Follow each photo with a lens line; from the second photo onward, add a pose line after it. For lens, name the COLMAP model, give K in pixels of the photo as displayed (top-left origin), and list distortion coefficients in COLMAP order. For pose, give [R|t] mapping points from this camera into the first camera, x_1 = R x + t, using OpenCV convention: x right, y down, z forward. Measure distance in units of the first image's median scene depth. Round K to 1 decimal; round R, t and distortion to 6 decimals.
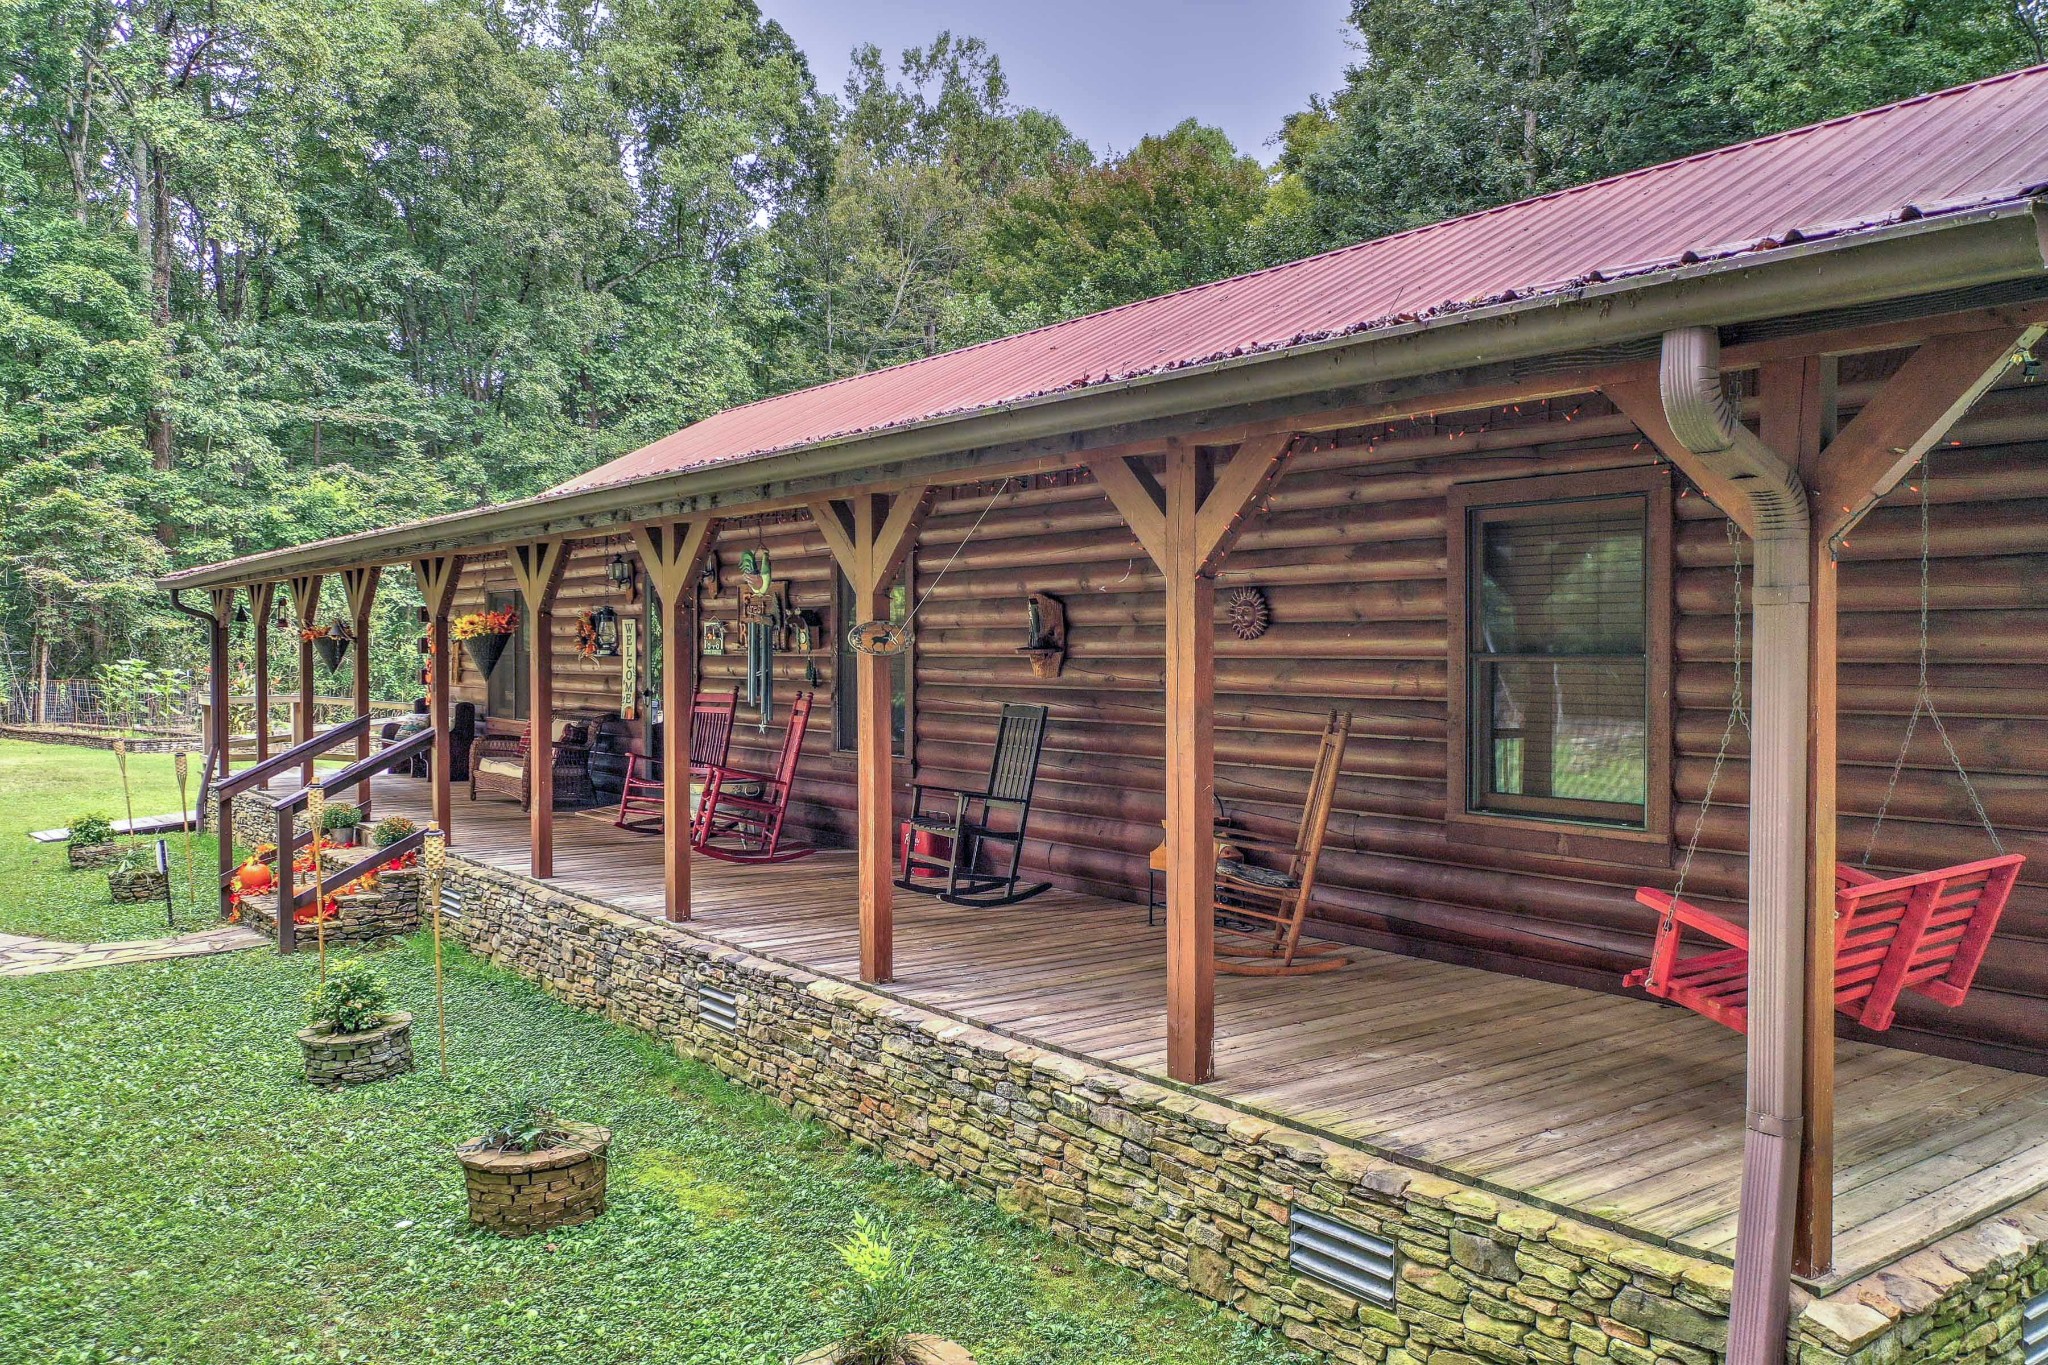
lens RADIAL K [[1608.8, 0, 1028.6], [0, 1608.8, 683.5], [0, 0, 1]] dist [0.002584, 0.005157]
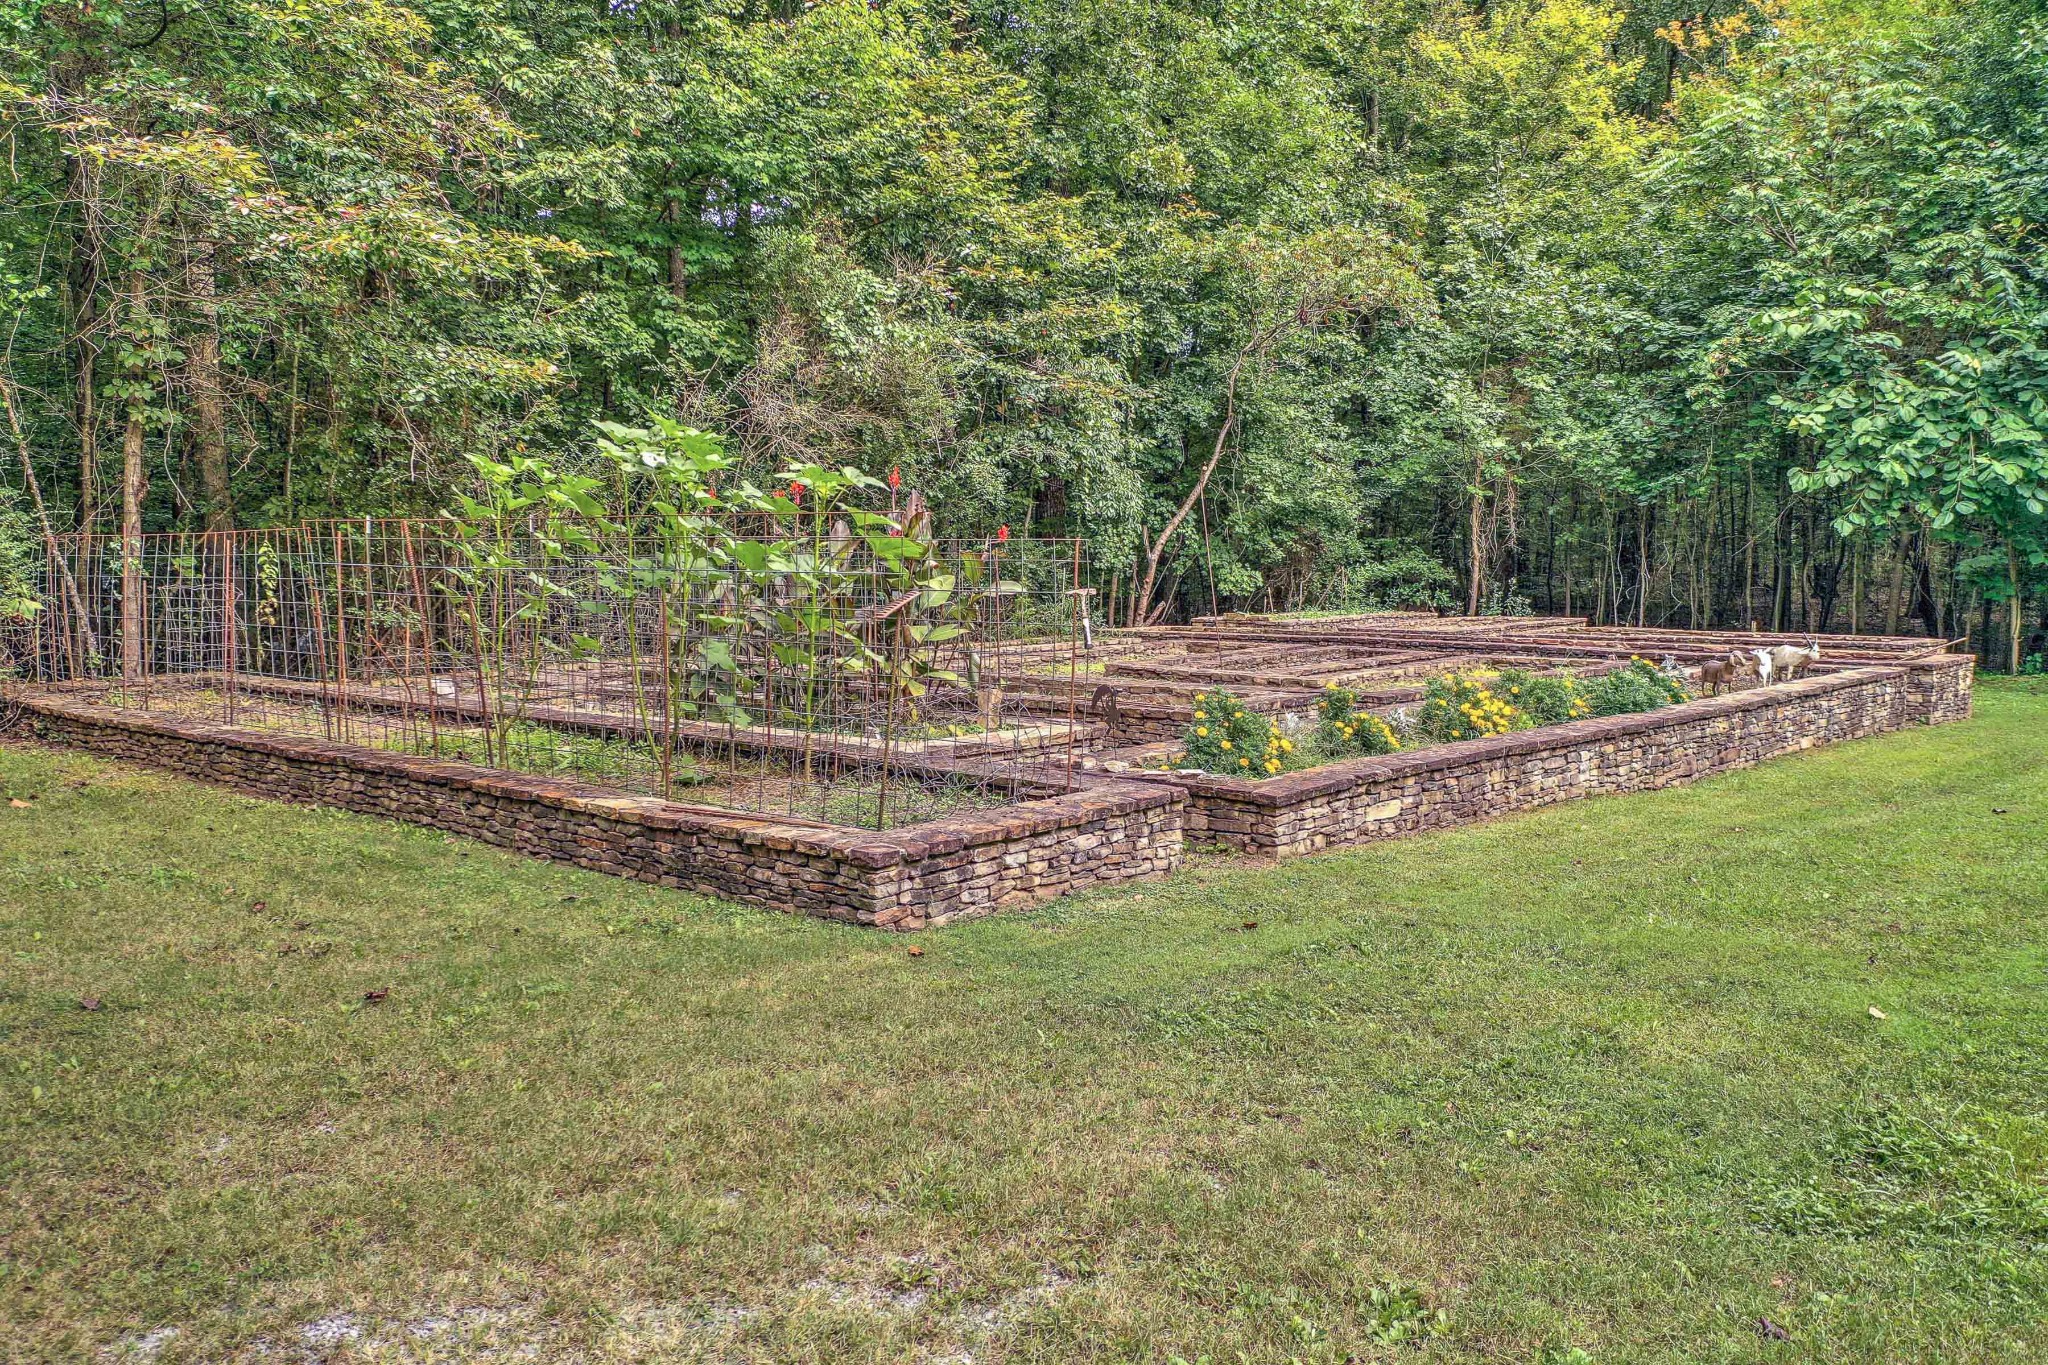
lens RADIAL K [[1608.8, 0, 1022.3], [0, 1608.8, 683.9], [0, 0, 1]] dist [0.002584, 0.005157]
pose [[0.999896, -0.004819, 0.013621, -0.417613], [0.003865, 0.997598, 0.069160, 0.004583], [-0.013922, -0.069100, 0.997513, 0.643112]]
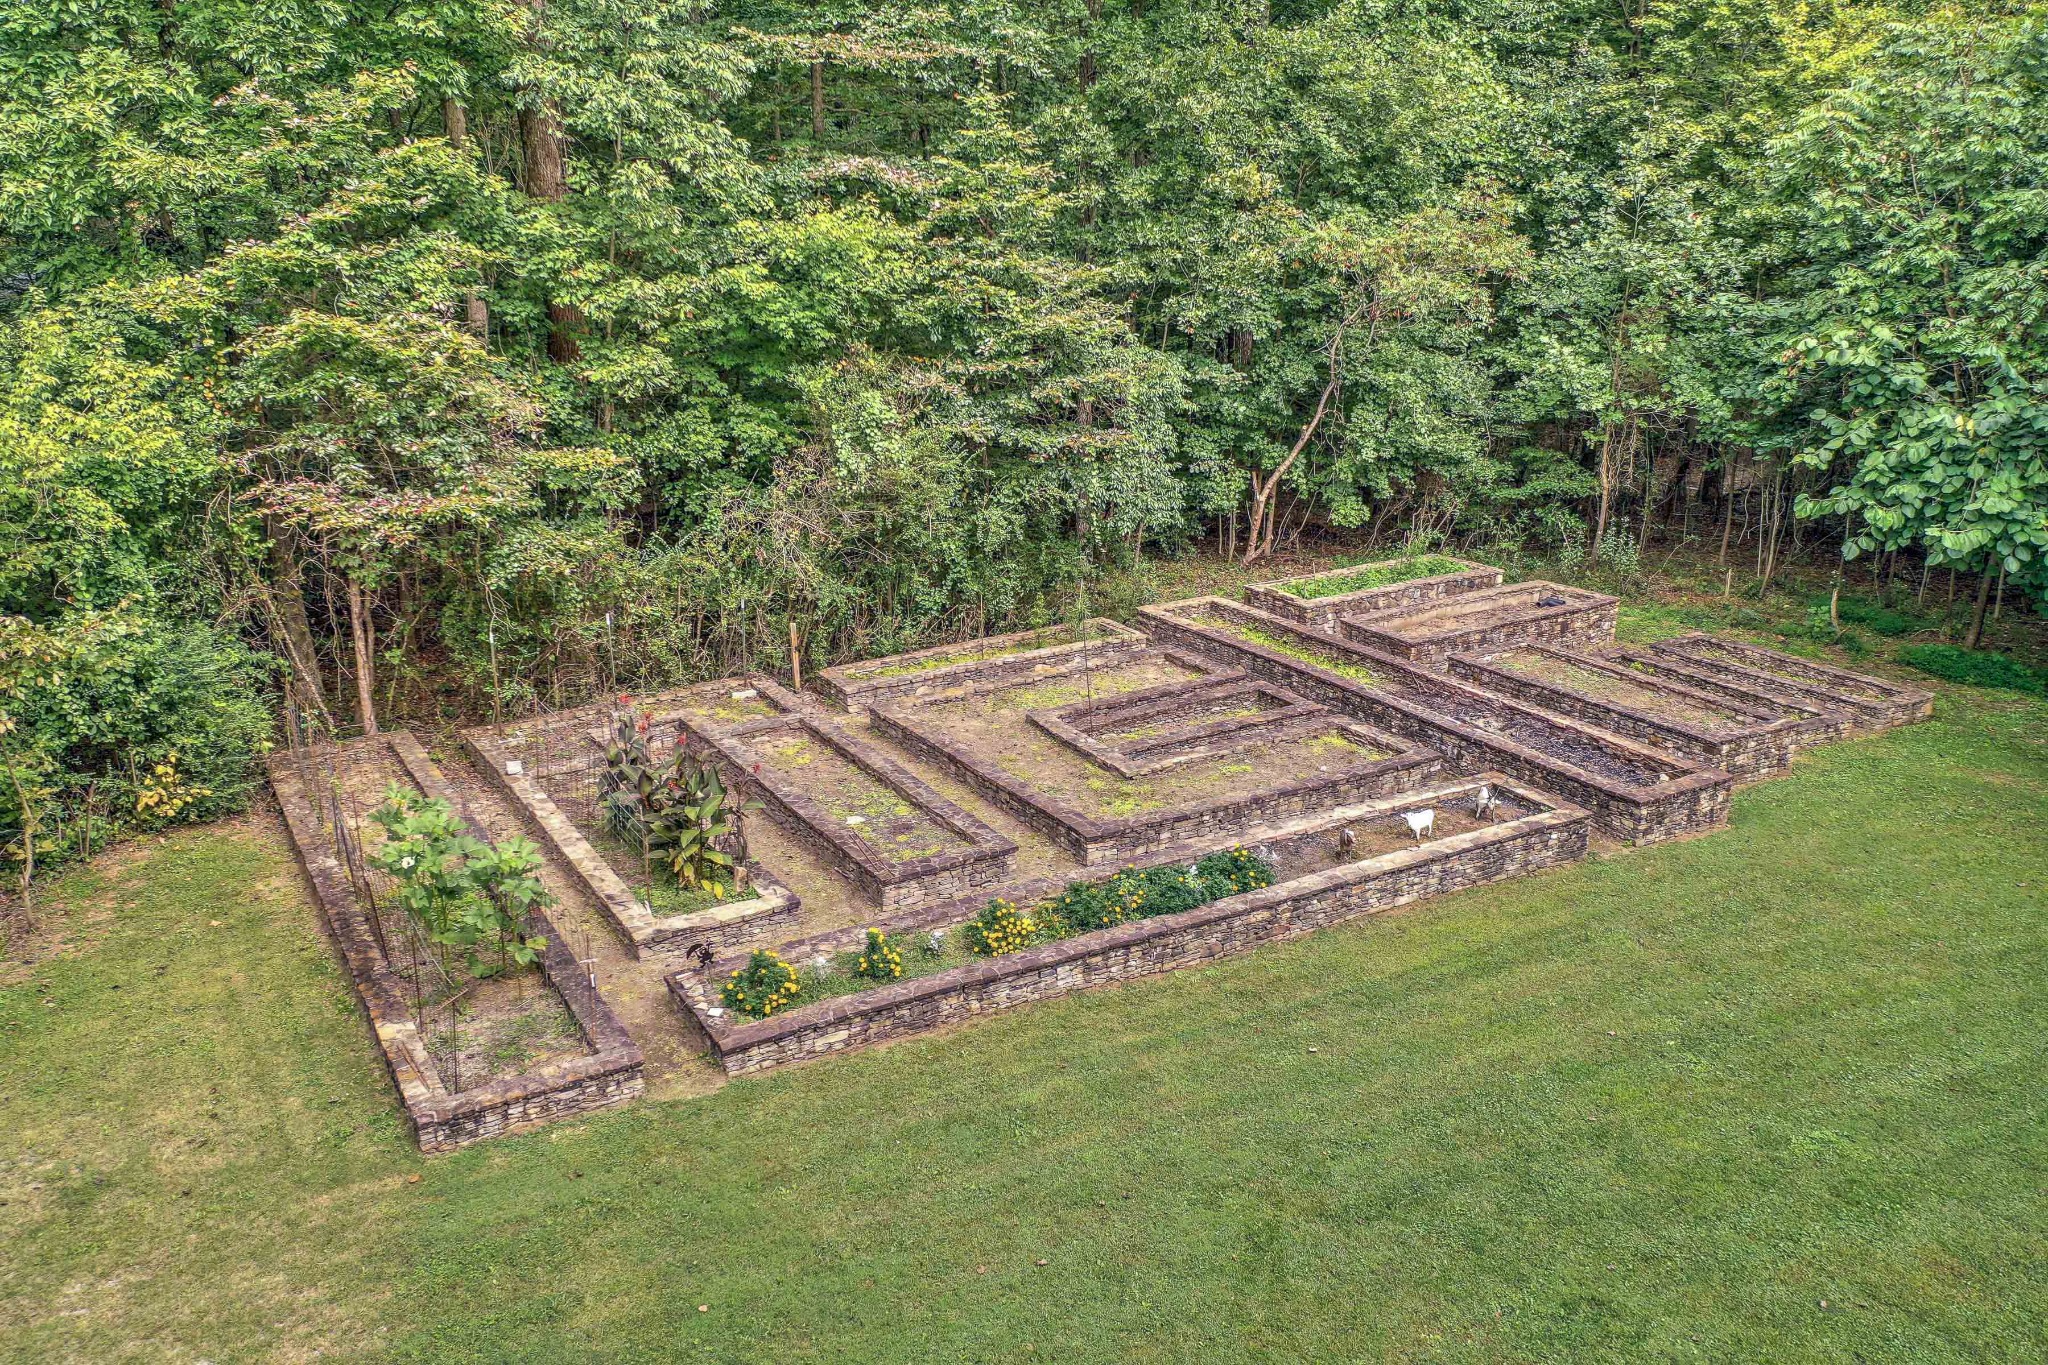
lens RADIAL K [[1608.8, 0, 1022.7], [0, 1608.8, 680.0], [0, 0, 1]] dist [0.002584, 0.005157]
pose [[0.955762, 0.085282, -0.281507, -0.243544], [0.000585, 0.956493, 0.291755, -0.138758], [0.294141, -0.279013, 0.914130, 0.555261]]
